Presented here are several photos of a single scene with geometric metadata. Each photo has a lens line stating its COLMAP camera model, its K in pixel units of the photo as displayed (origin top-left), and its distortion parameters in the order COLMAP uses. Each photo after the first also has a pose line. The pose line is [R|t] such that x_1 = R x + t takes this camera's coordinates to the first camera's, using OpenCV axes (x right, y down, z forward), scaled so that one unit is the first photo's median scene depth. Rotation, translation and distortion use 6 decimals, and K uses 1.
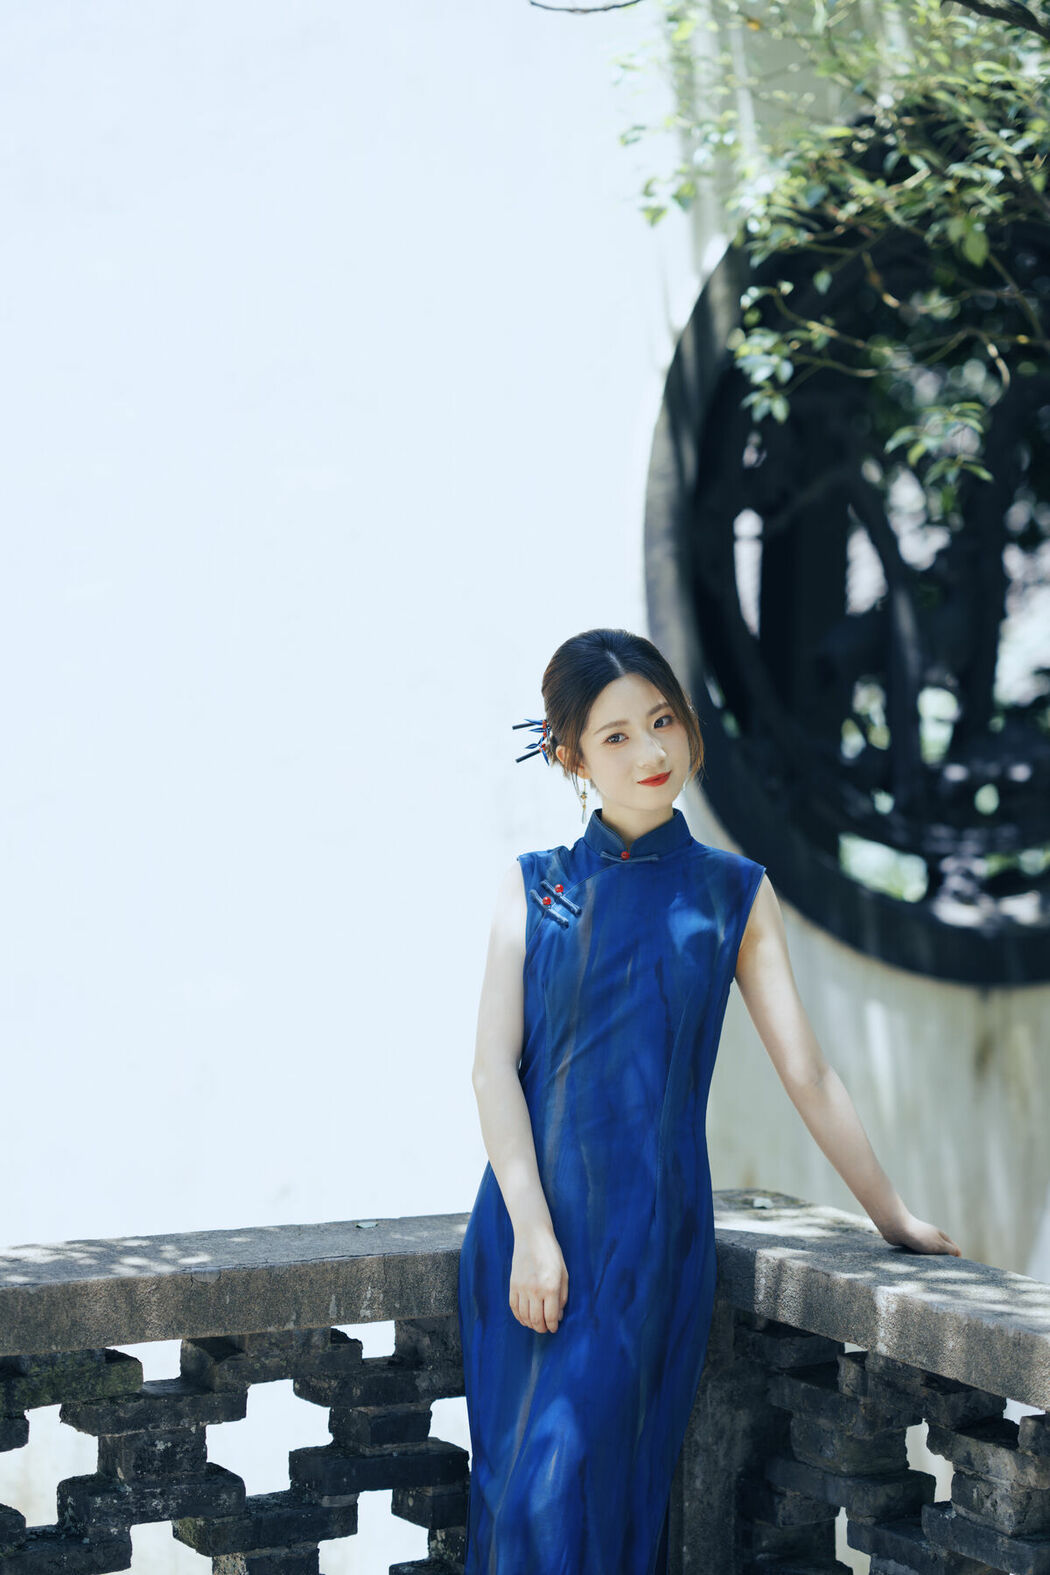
lens RADIAL K [[3815.1, 0, 522.0], [0, 3815.1, 791.1], [0, 0, 1]] dist [0.168302, -0.046716]
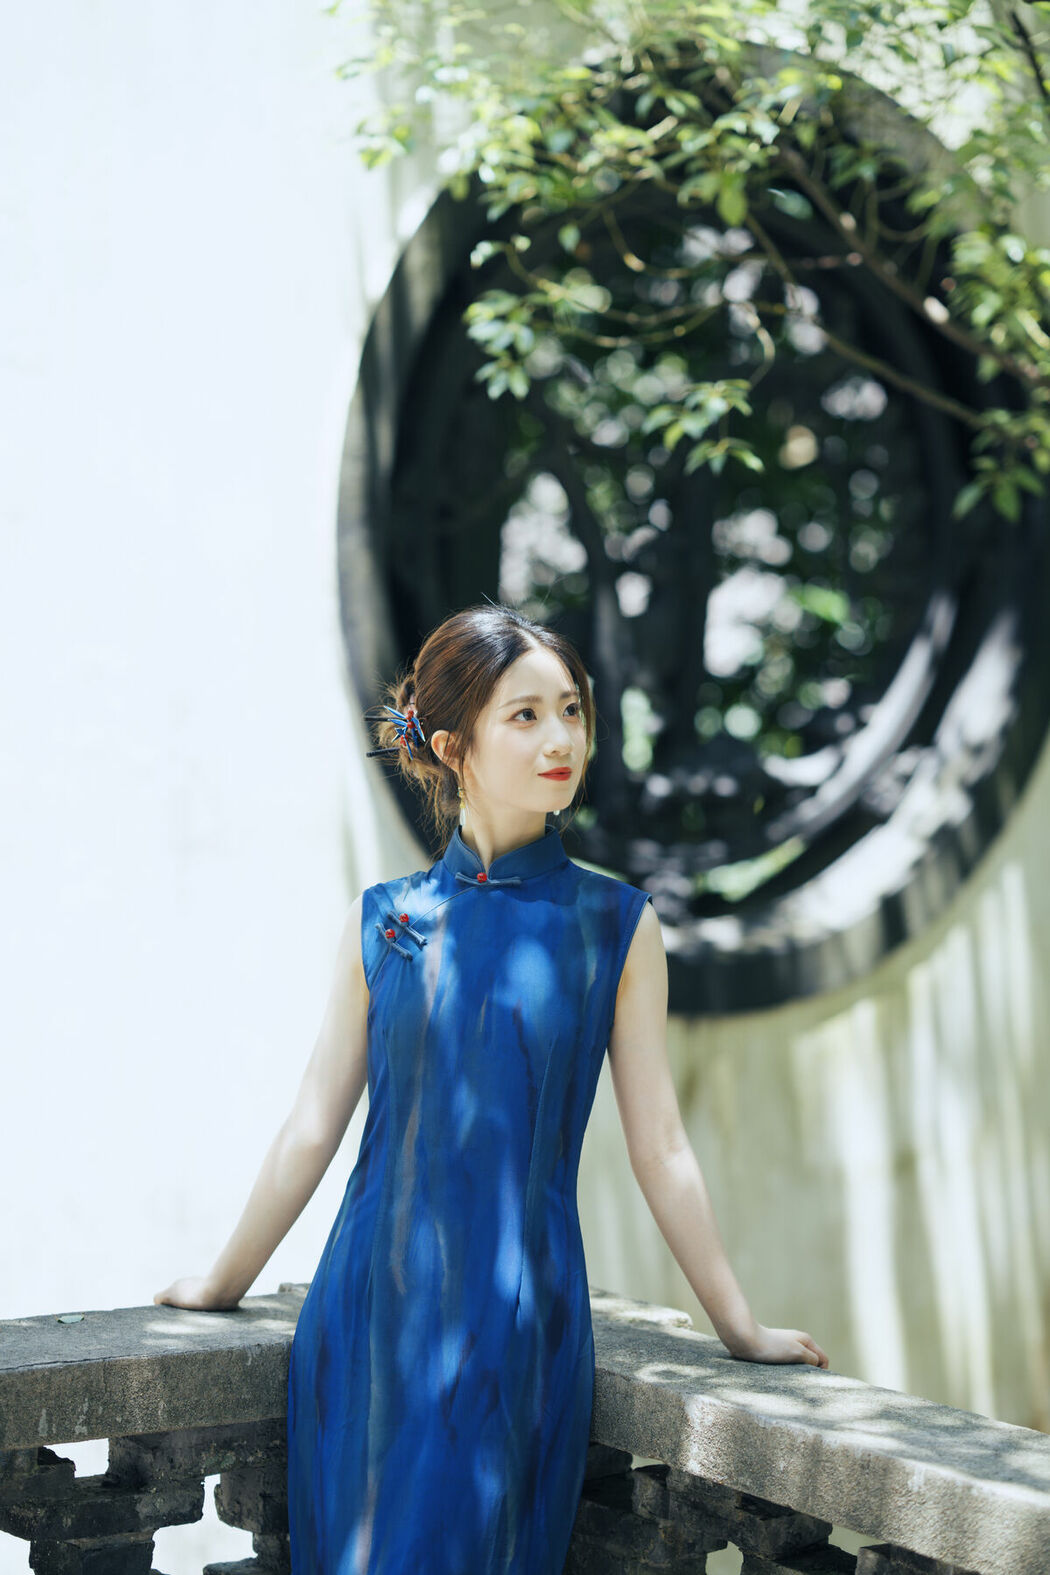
lens RADIAL K [[3815.1, 0, 522.0], [0, 3815.1, 791.1], [0, 0, 1]] dist [0.168302, -0.046716]
pose [[0.993720, 0.009060, 0.111524, -0.039196], [-0.009007, 0.999959, -0.000974, -0.004088], [-0.111528, -0.000037, 0.993761, 0.146001]]
